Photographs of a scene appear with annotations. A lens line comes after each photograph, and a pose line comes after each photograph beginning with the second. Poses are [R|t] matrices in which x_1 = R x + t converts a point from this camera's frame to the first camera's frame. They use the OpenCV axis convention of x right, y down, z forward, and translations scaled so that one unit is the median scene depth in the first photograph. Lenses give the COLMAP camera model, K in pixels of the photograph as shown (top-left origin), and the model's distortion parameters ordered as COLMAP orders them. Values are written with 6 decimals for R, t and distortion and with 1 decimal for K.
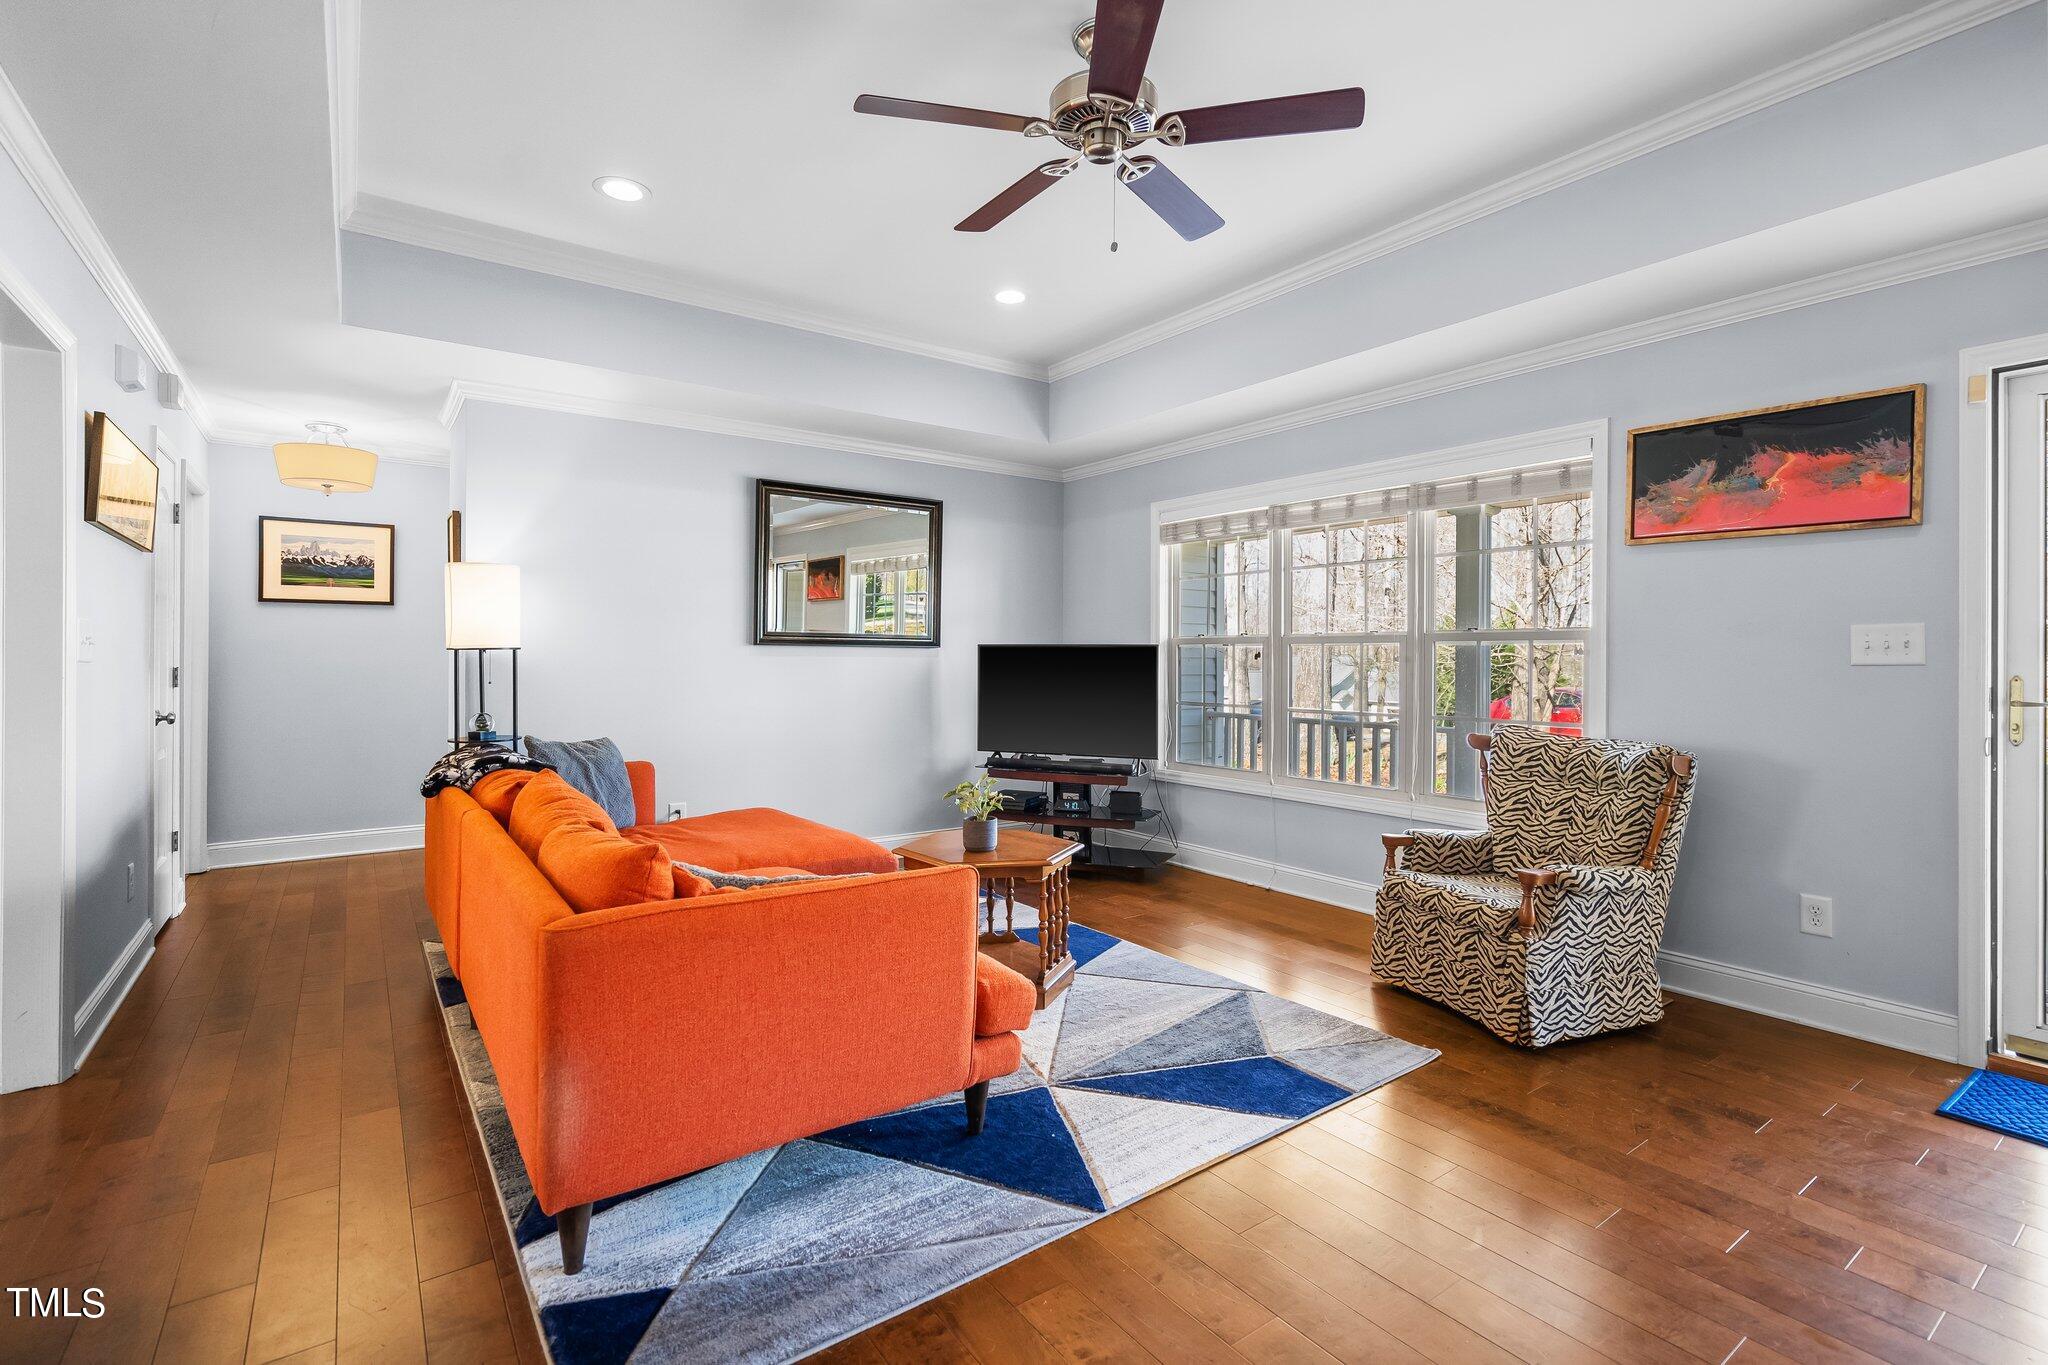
lens RADIAL K [[932.5, 0, 1029.8], [0, 932.5, 664.5], [0, 0, 1]] dist [-0.003152, 0.000433]
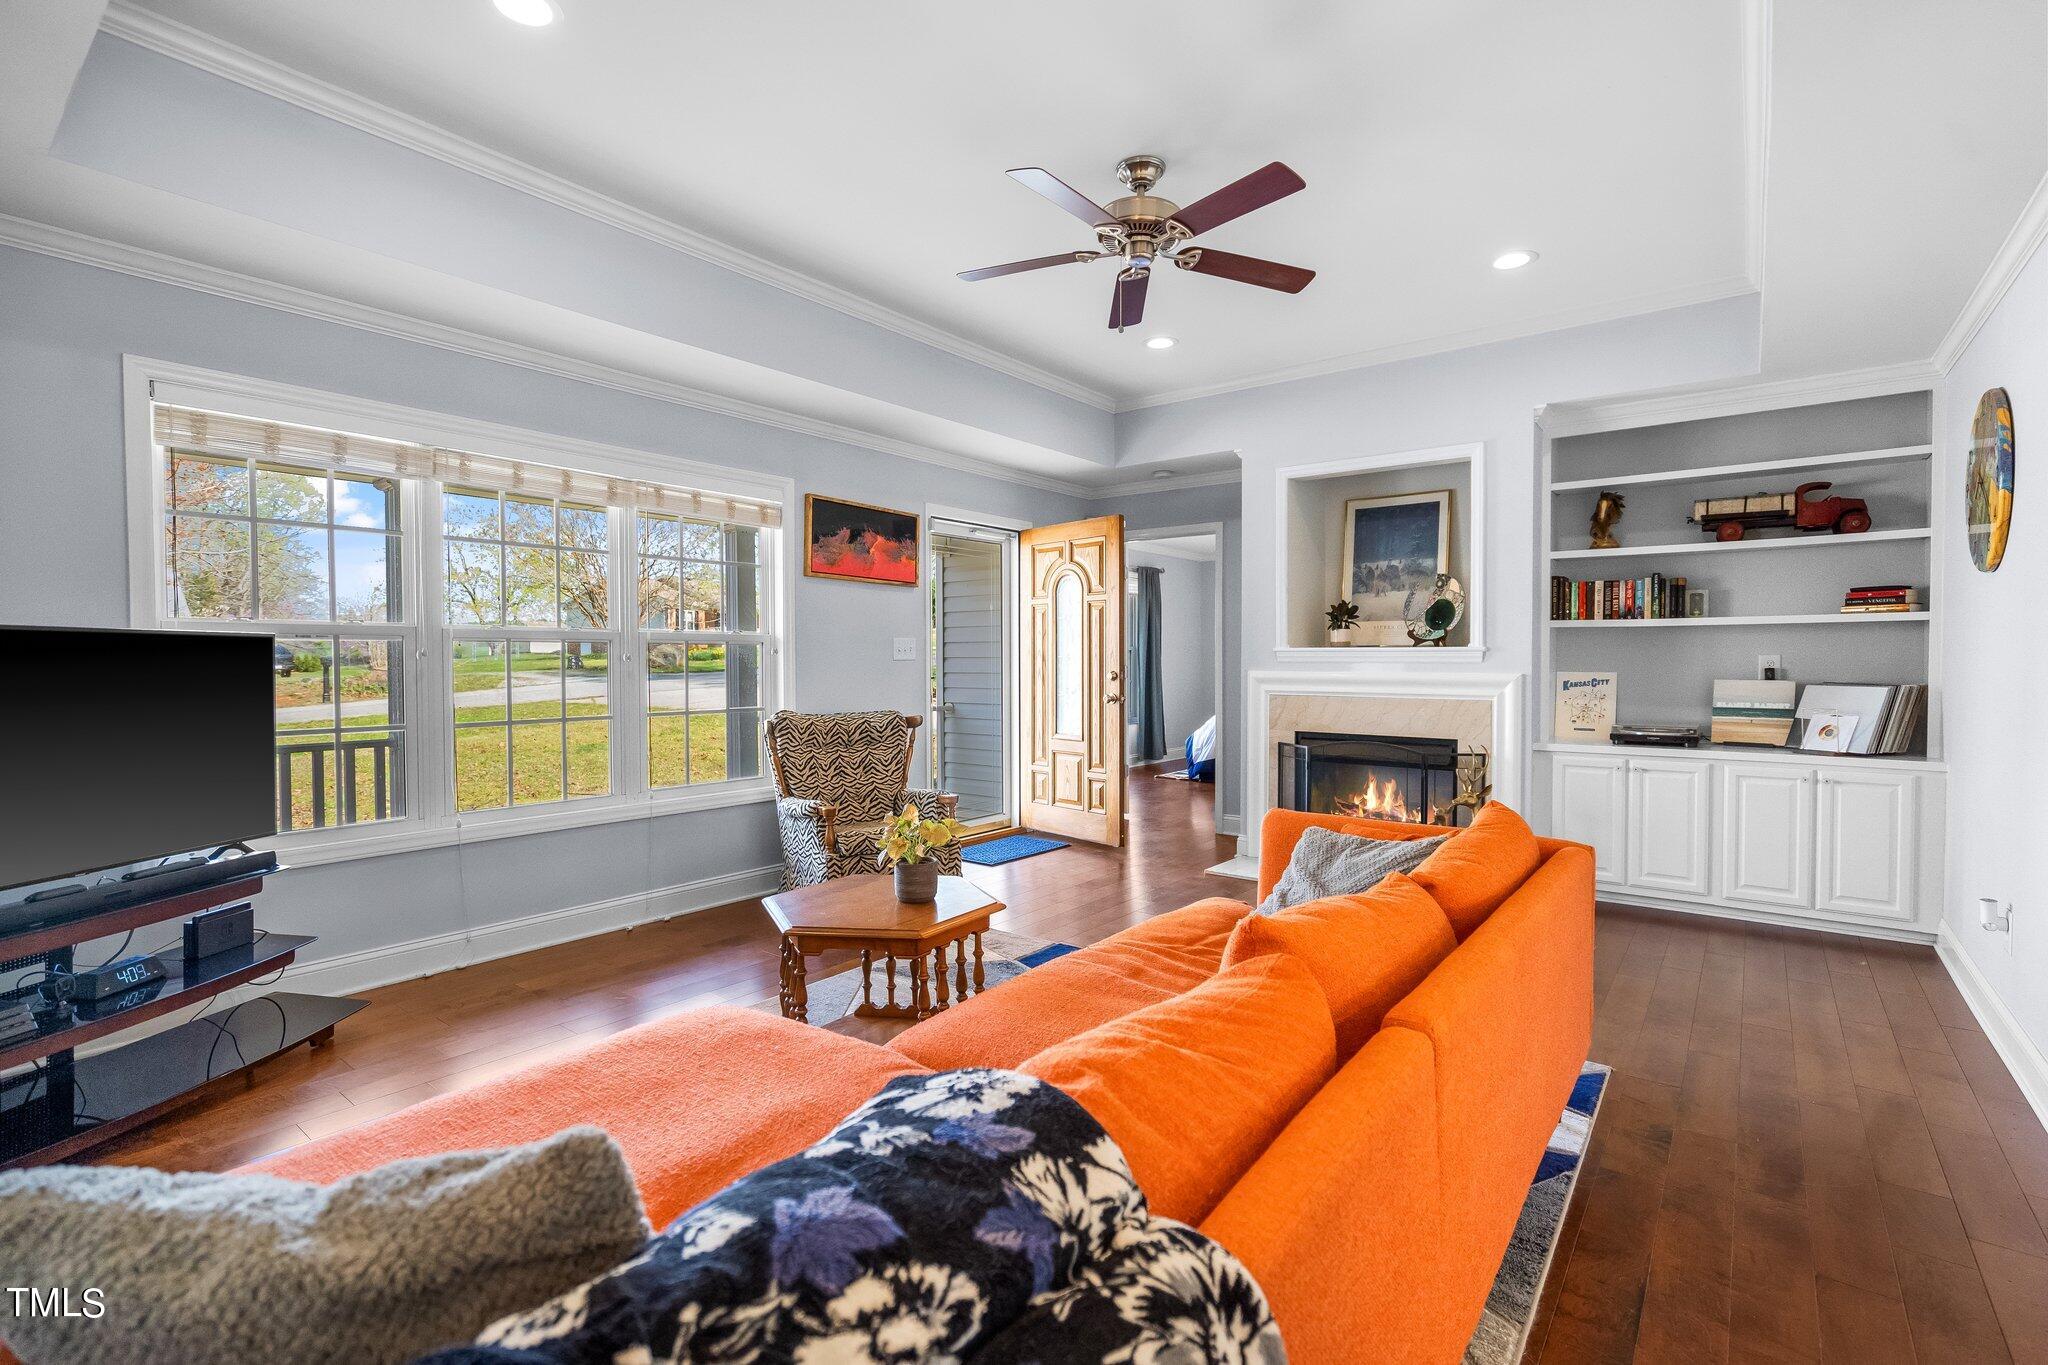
lens RADIAL K [[932.5, 0, 1029.8], [0, 932.5, 664.5], [0, 0, 1]] dist [-0.003152, 0.000433]
pose [[-0.274581, -0.007594, 0.961534, -0.818157], [0.006186, 0.999934, 0.009664, -0.005953], [-0.961544, 0.008601, -0.274516, 1.093423]]
